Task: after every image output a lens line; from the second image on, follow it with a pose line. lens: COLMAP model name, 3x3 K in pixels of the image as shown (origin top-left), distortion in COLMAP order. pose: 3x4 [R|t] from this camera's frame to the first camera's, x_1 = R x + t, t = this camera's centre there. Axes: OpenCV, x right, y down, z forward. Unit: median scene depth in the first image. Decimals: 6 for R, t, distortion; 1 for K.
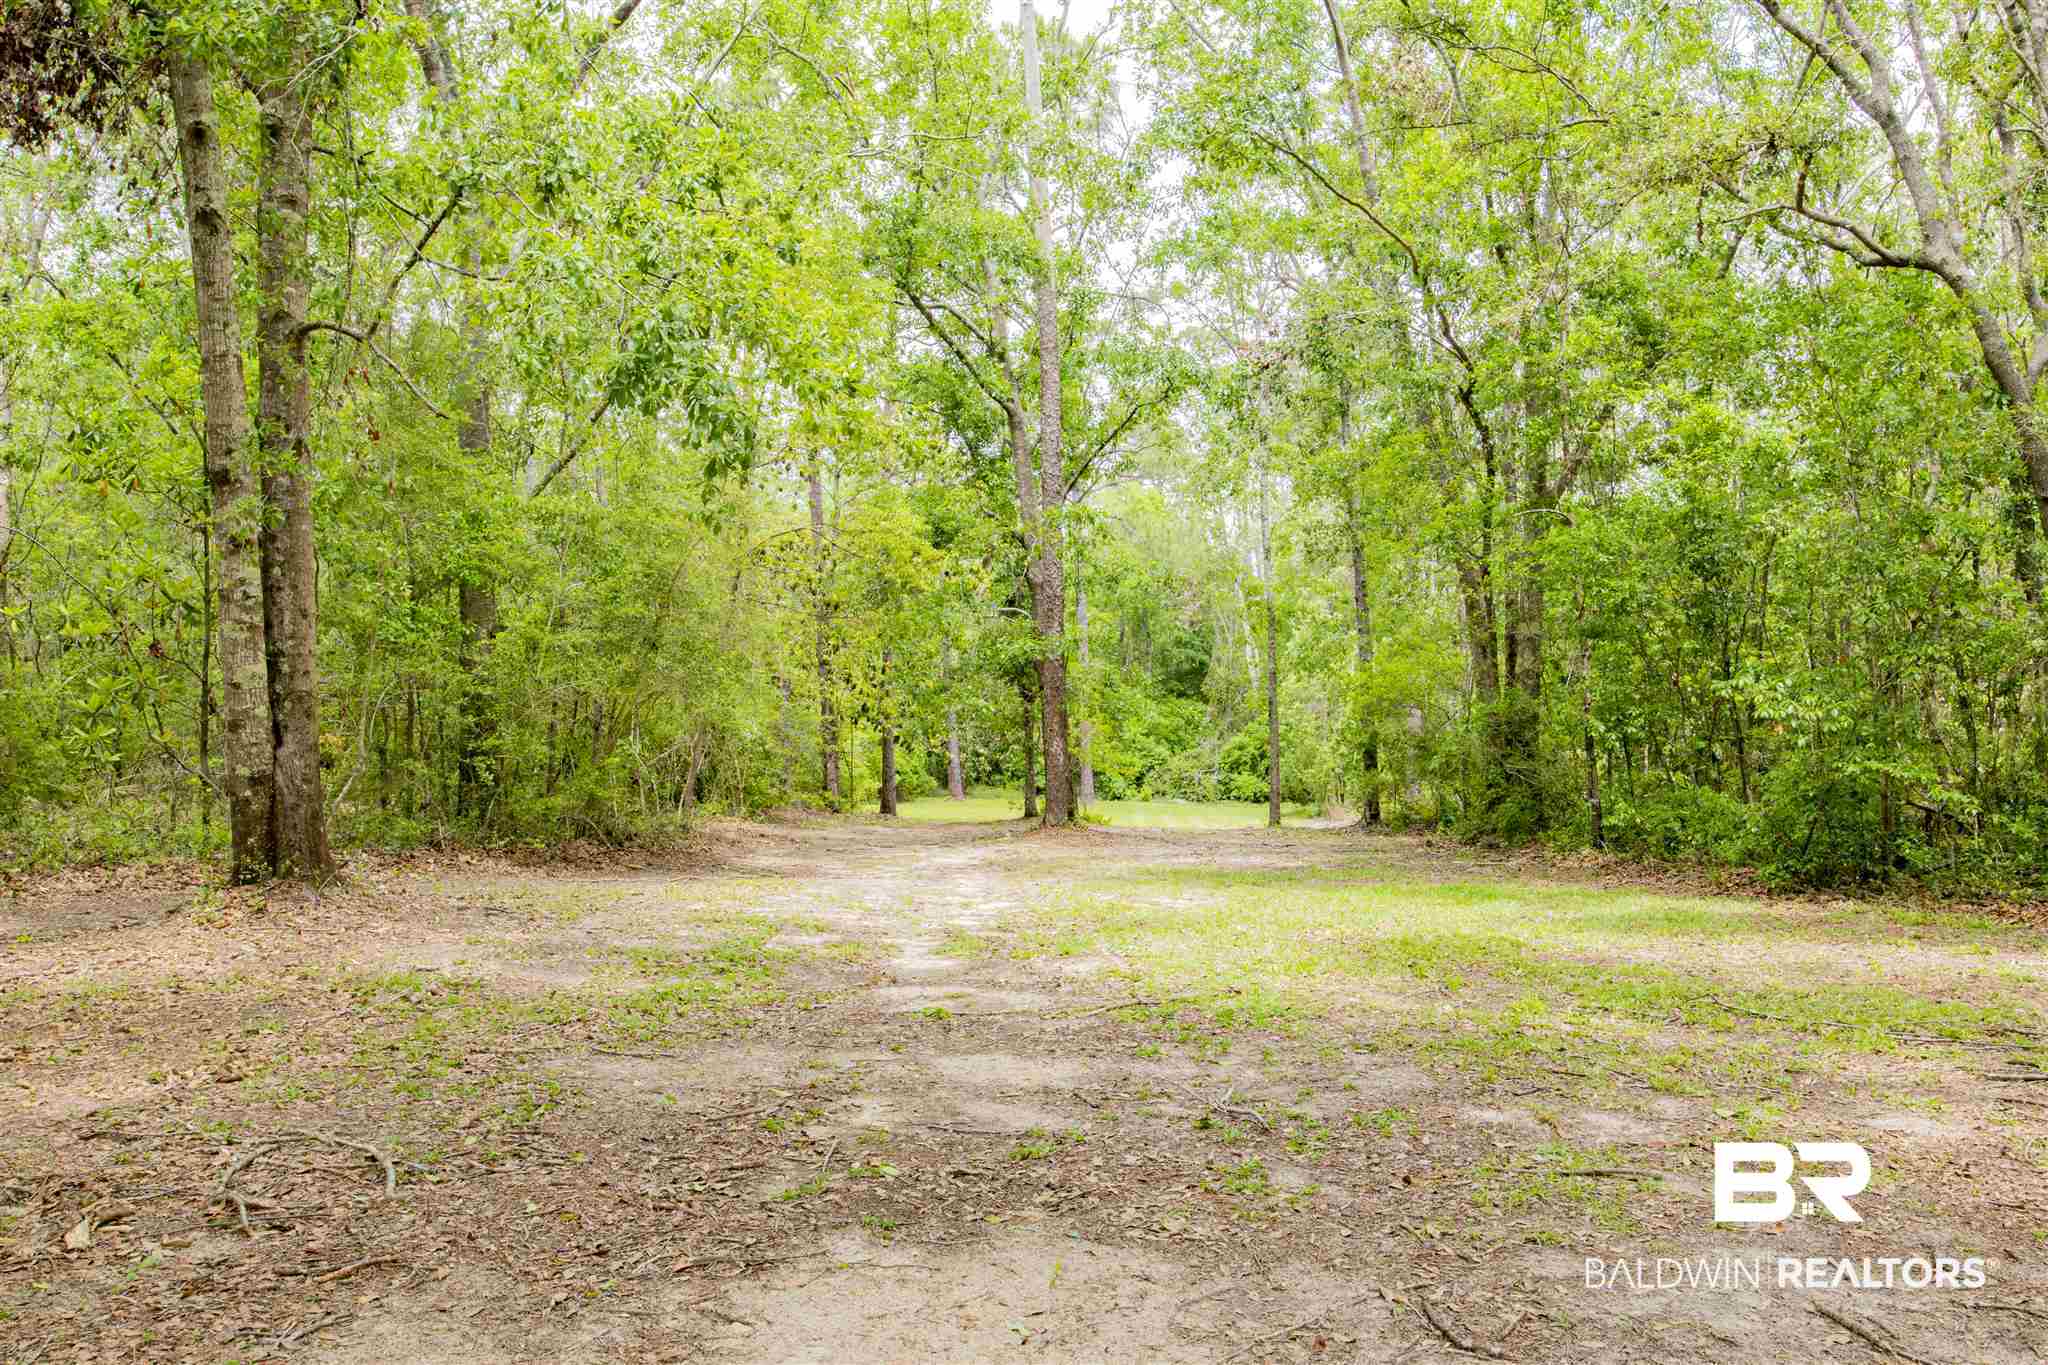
lens RADIAL K [[1708.9, 0, 1024.2], [0, 1708.9, 686.6], [0, 0, 1]] dist [0.003090, -0.000781]
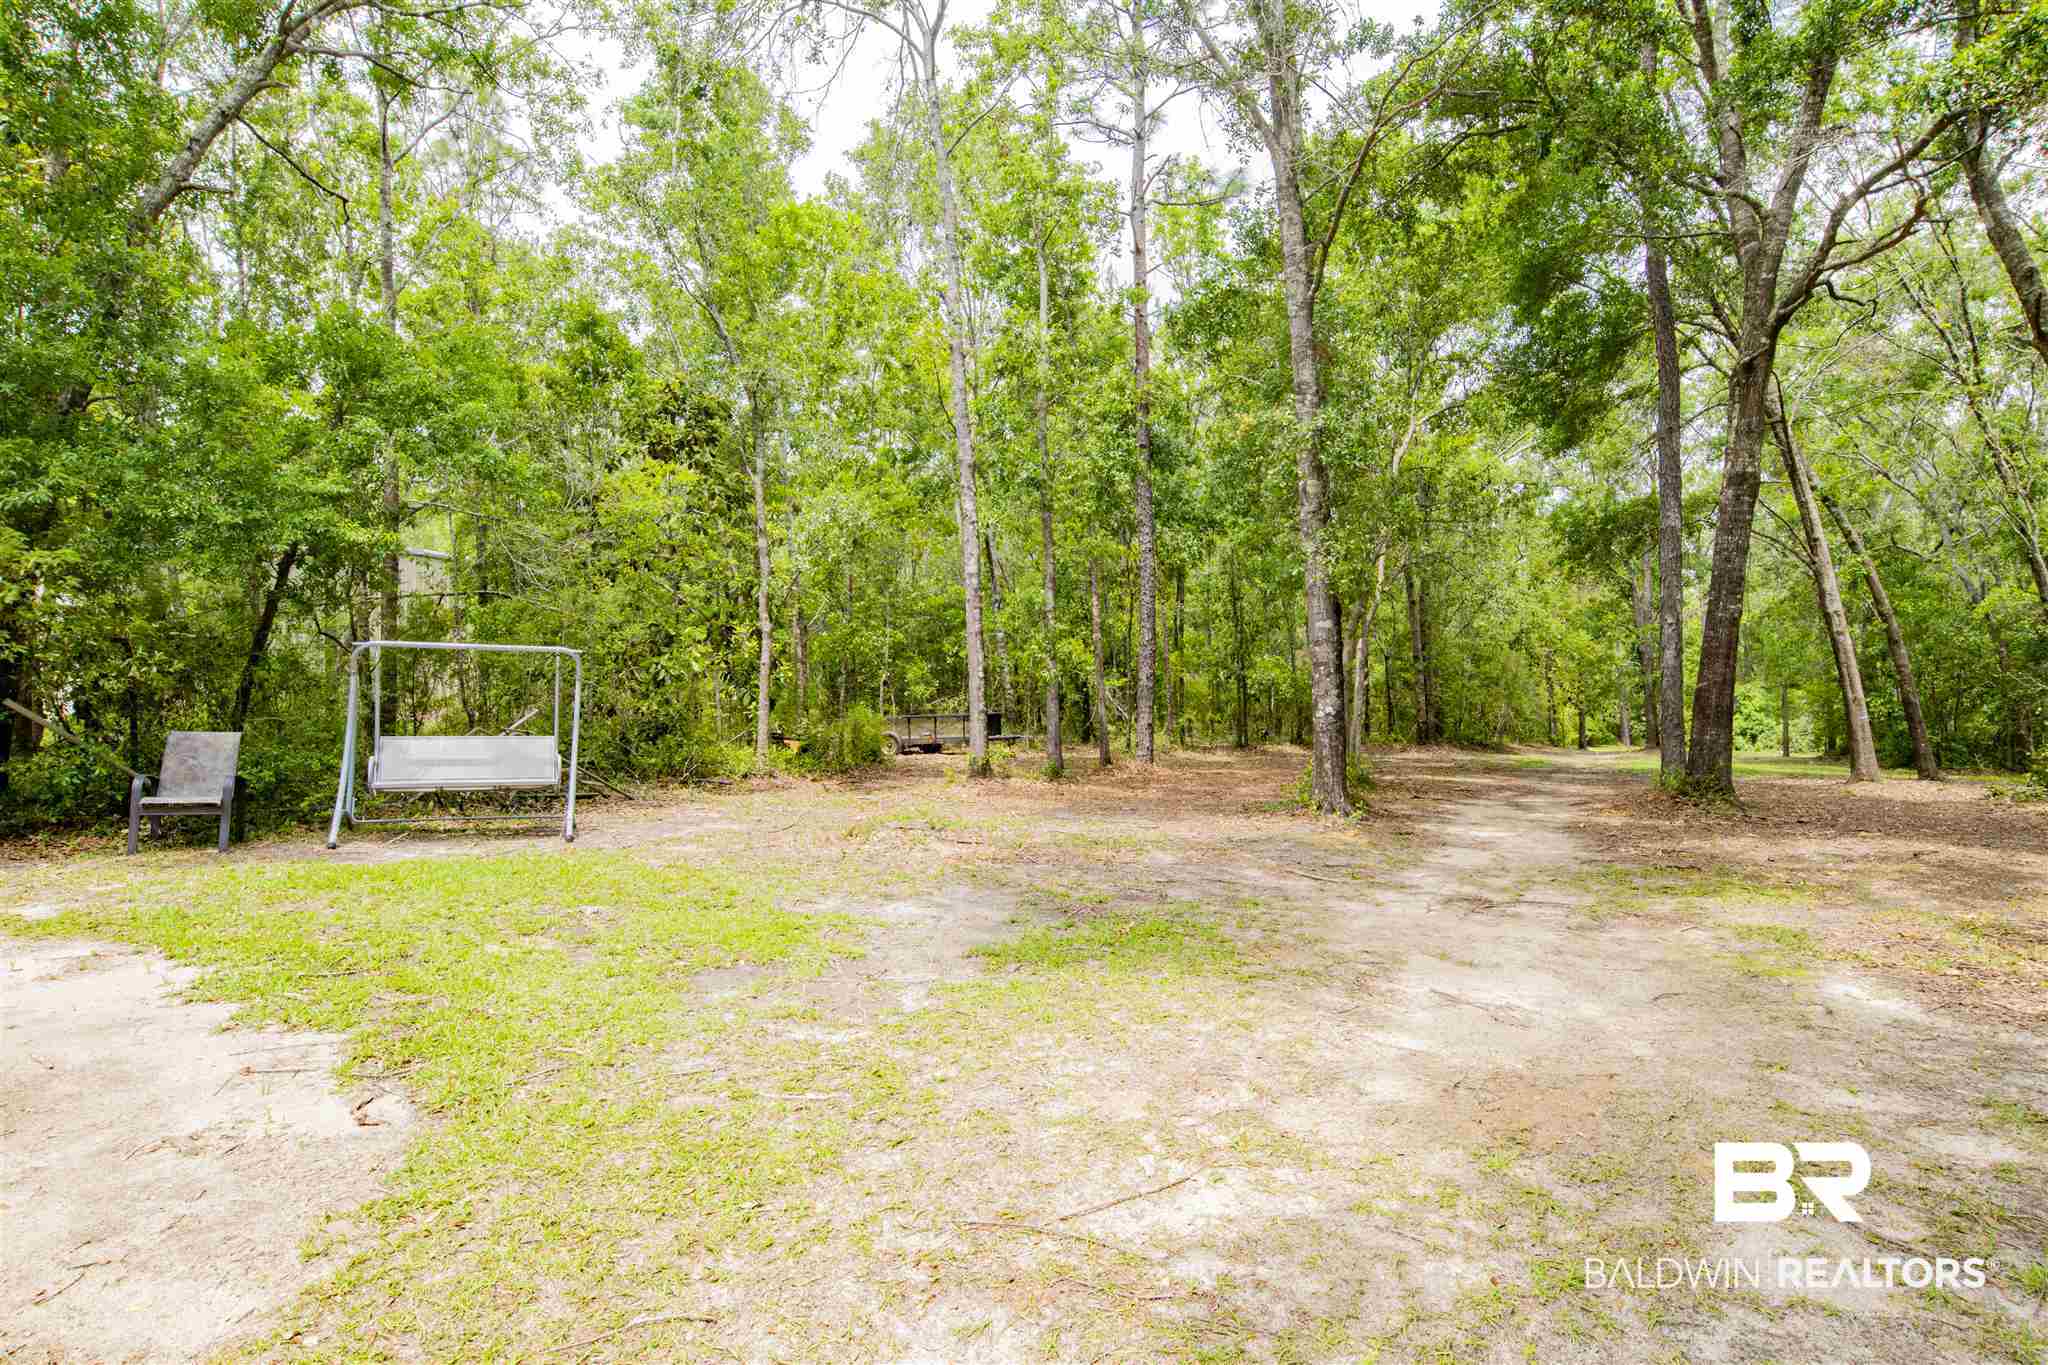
lens RADIAL K [[1032.4, 0, 1025.4], [0, 1032.4, 687.6], [0, 0, 1]] dist [-0.018758, 0.000064]
pose [[0.835840, -0.015759, -0.548747, 0.045041], [0.018601, 0.999827, -0.000381, -0.013886], [0.548658, -0.009889, 0.835988, -0.473290]]
